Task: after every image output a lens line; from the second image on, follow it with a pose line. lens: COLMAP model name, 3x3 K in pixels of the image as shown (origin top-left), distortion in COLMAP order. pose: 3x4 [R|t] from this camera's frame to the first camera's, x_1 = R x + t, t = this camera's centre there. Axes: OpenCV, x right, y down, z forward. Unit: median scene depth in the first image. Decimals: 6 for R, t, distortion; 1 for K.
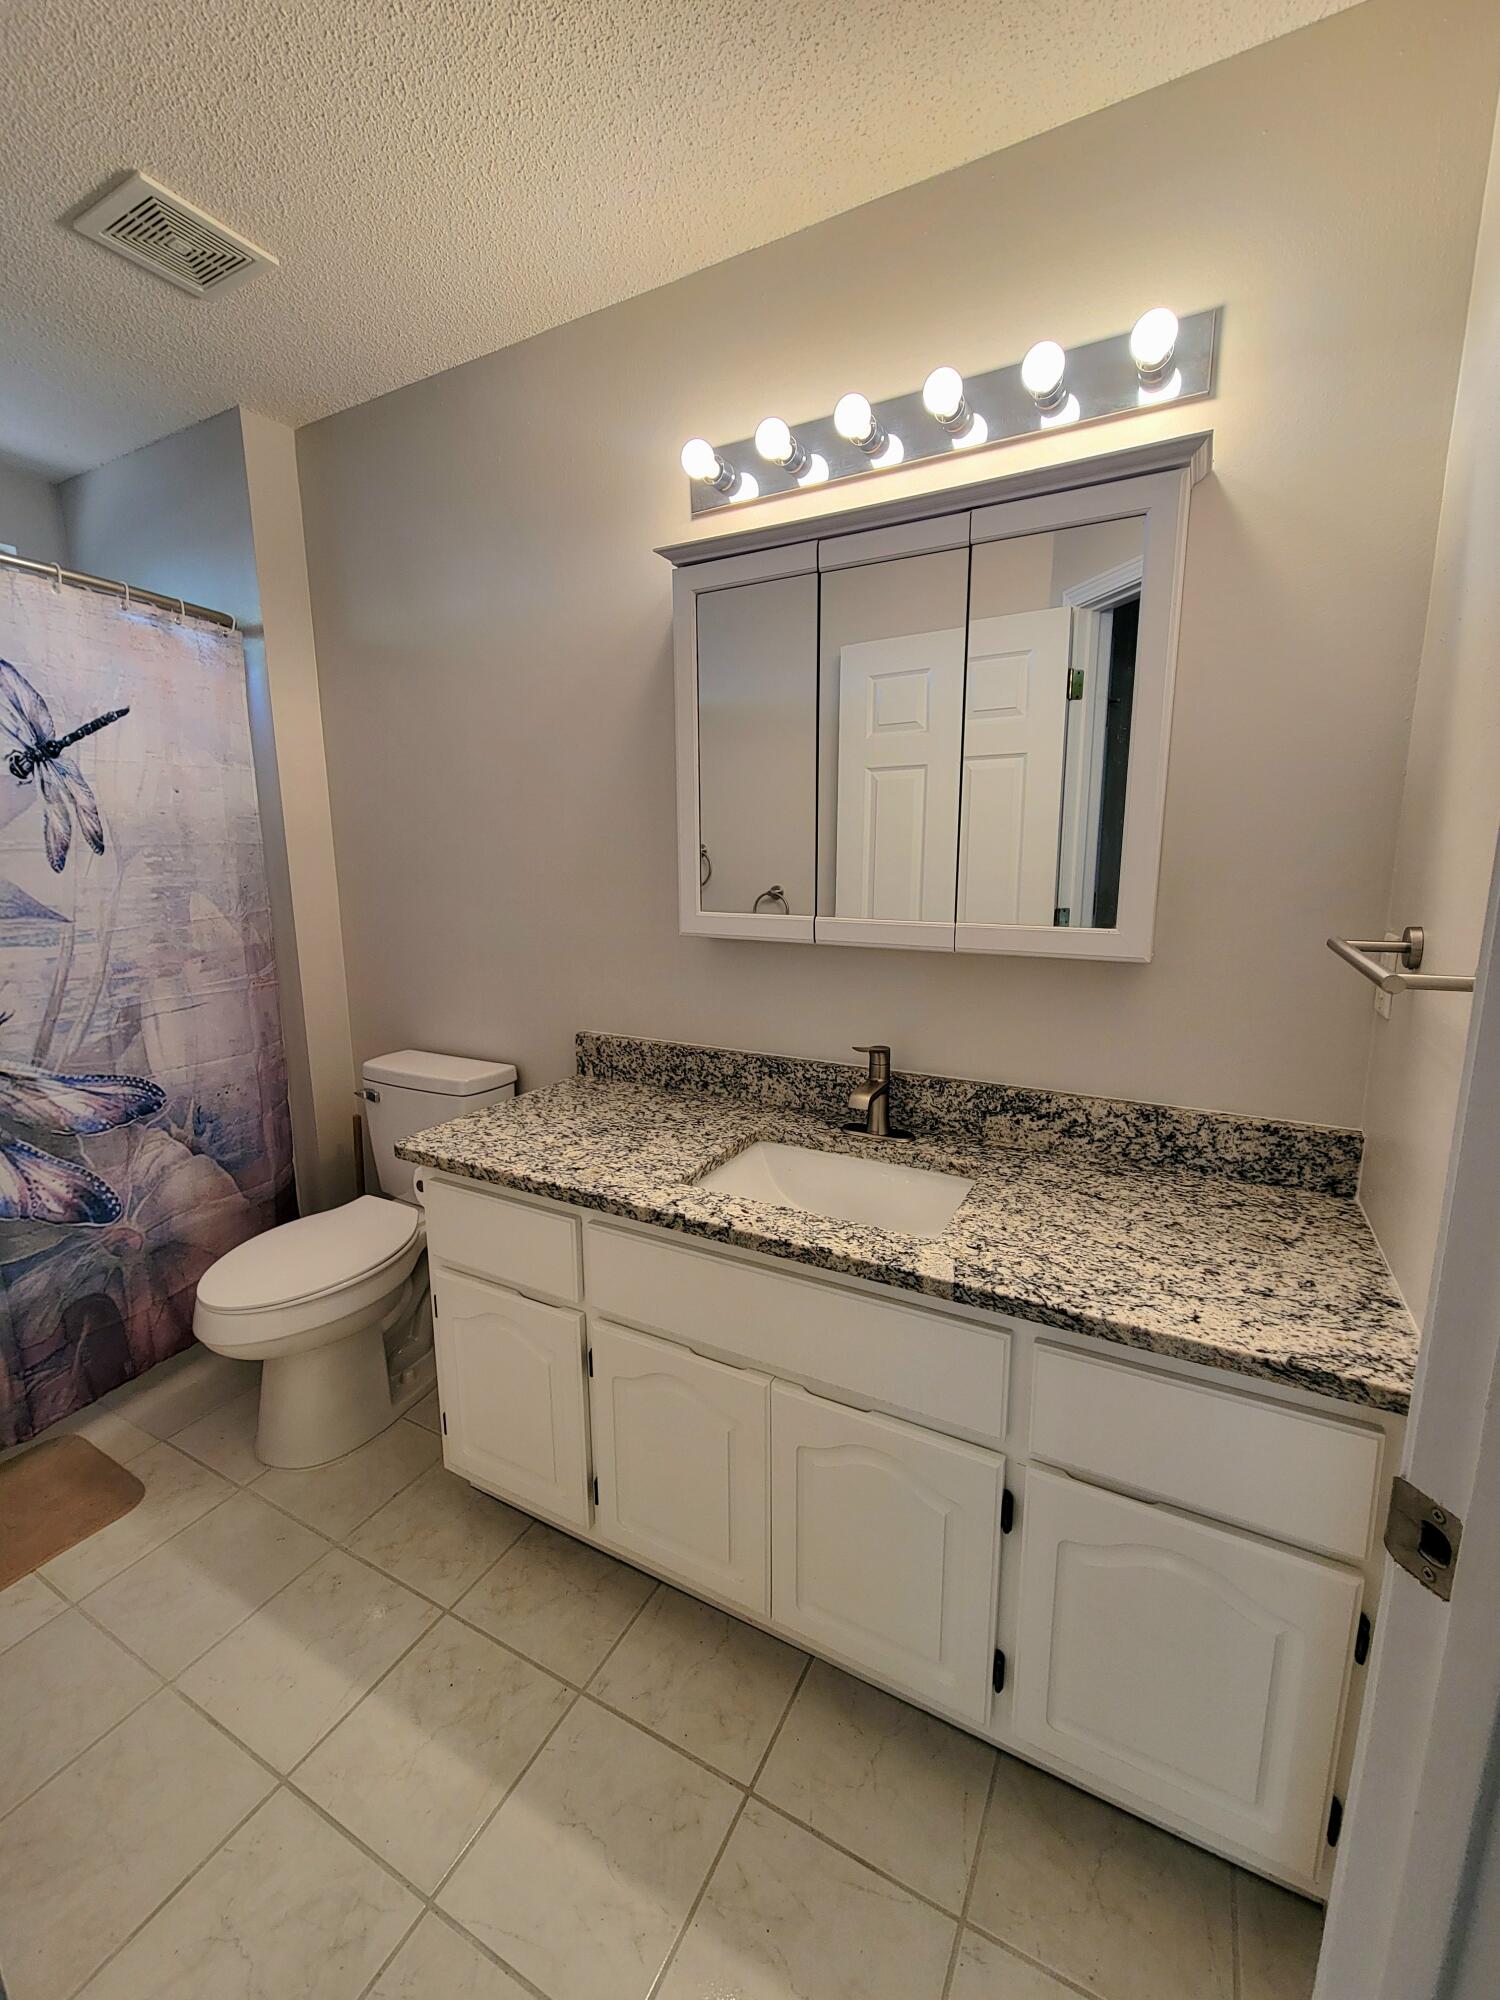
lens RADIAL K [[815.3, 0, 750.1], [0, 815.3, 998.3], [0, 0, 1]] dist [0.003699, -0.001390]
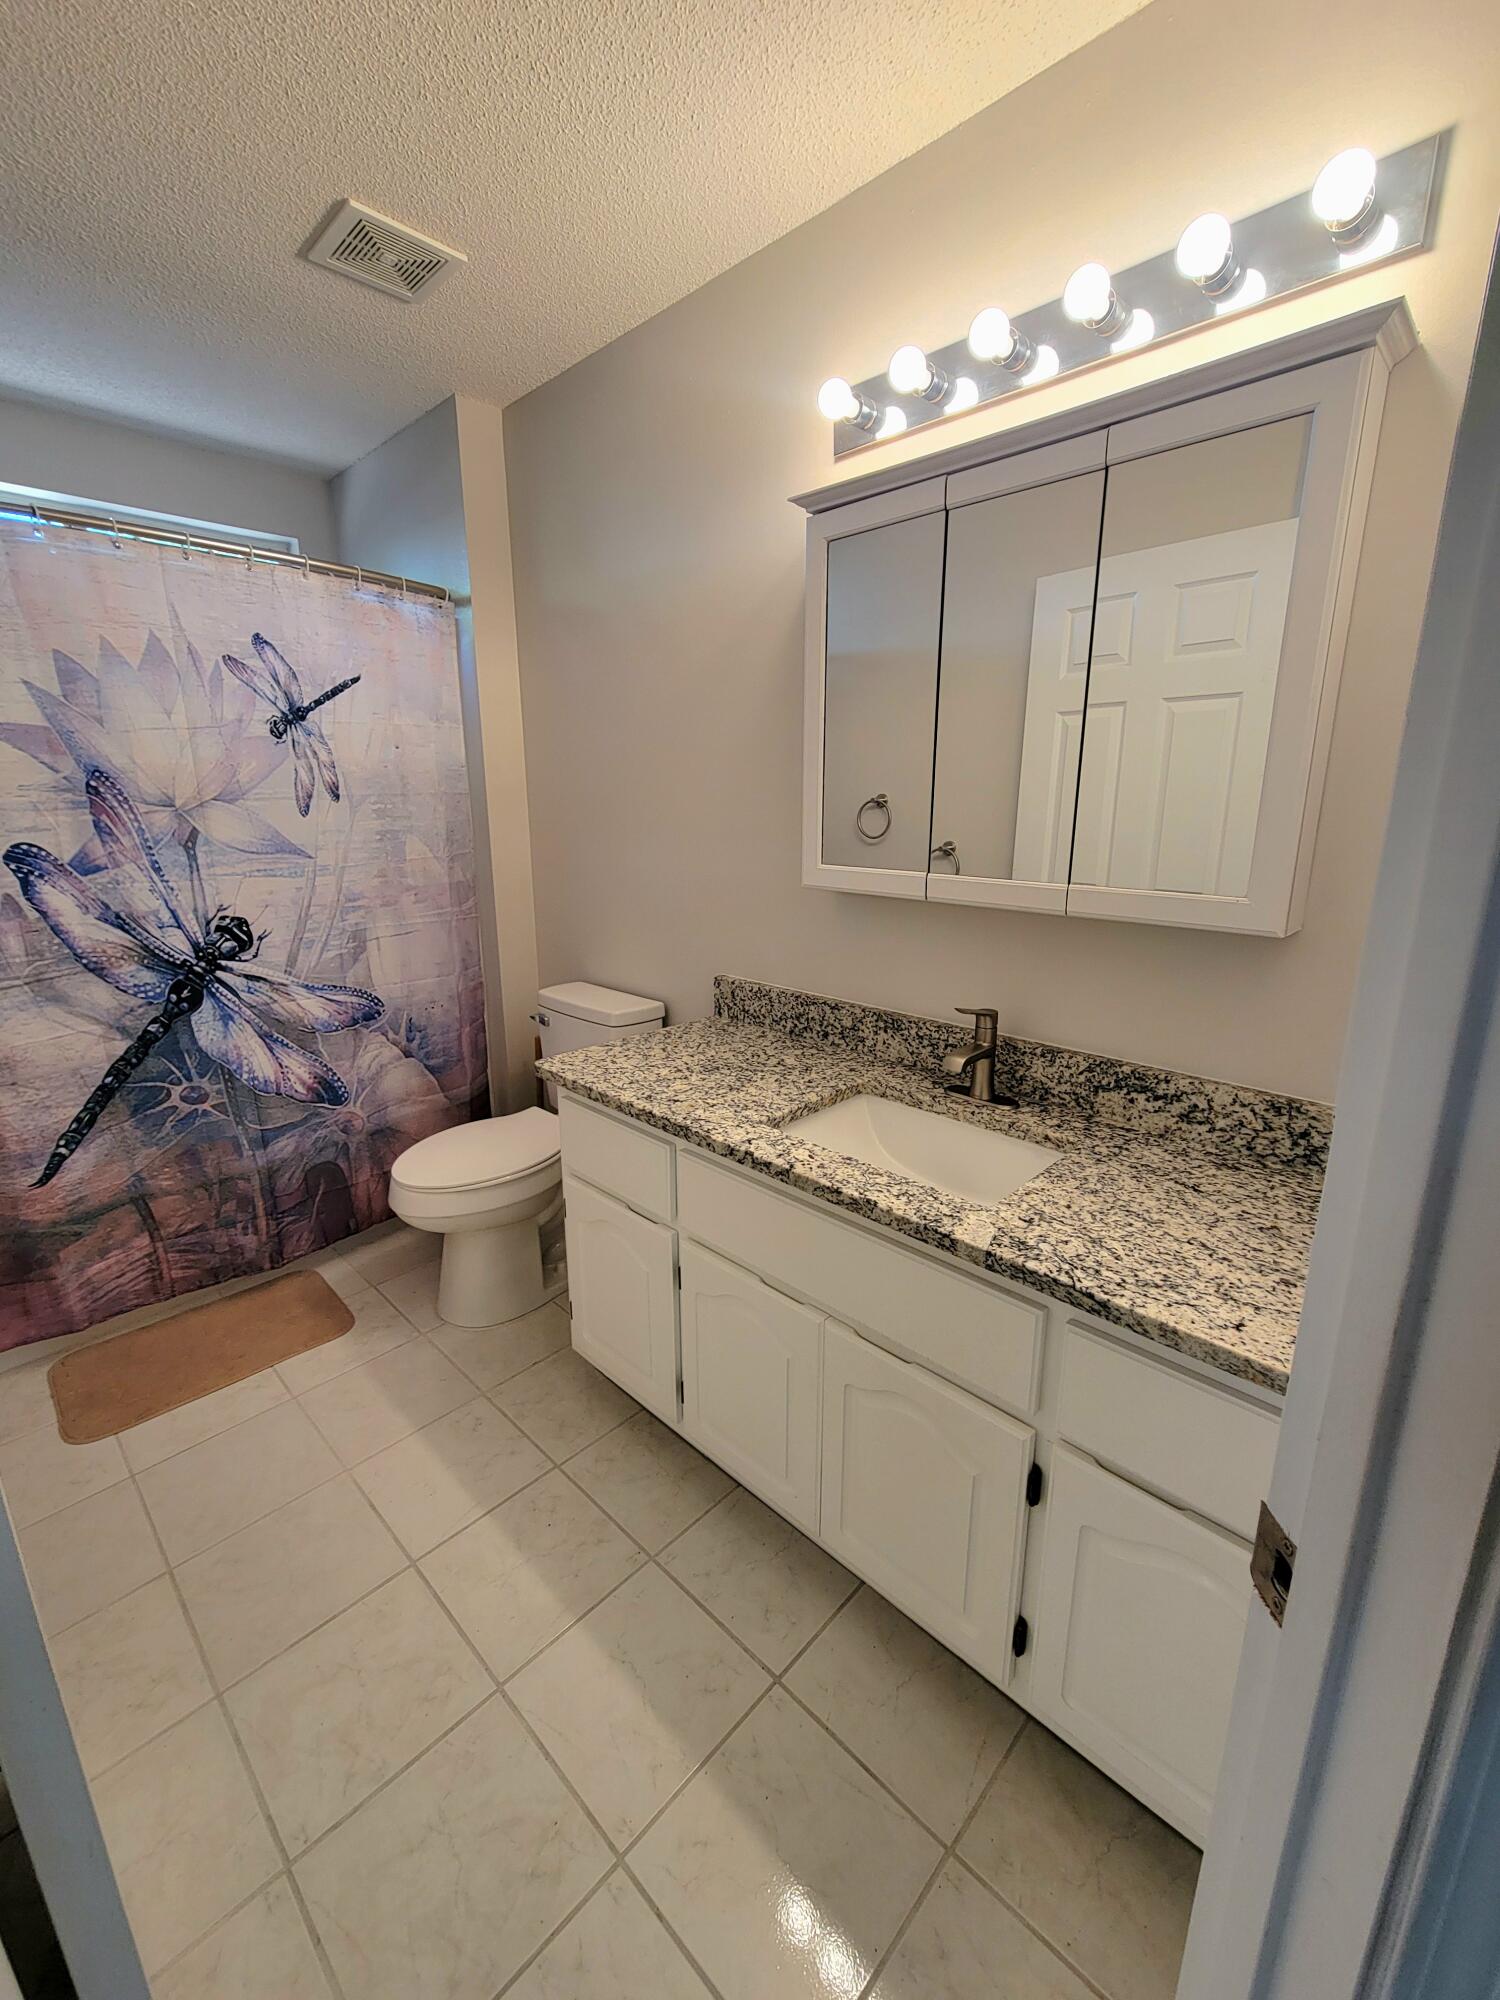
lens RADIAL K [[815.3, 0, 757.1], [0, 815.3, 997.7], [0, 0, 1]] dist [0.003699, -0.001390]
pose [[0.962941, 0.070478, -0.260340, 0.156485], [-0.054395, 0.996168, 0.068484, -0.006801], [0.264169, -0.051785, 0.963085, -0.007140]]
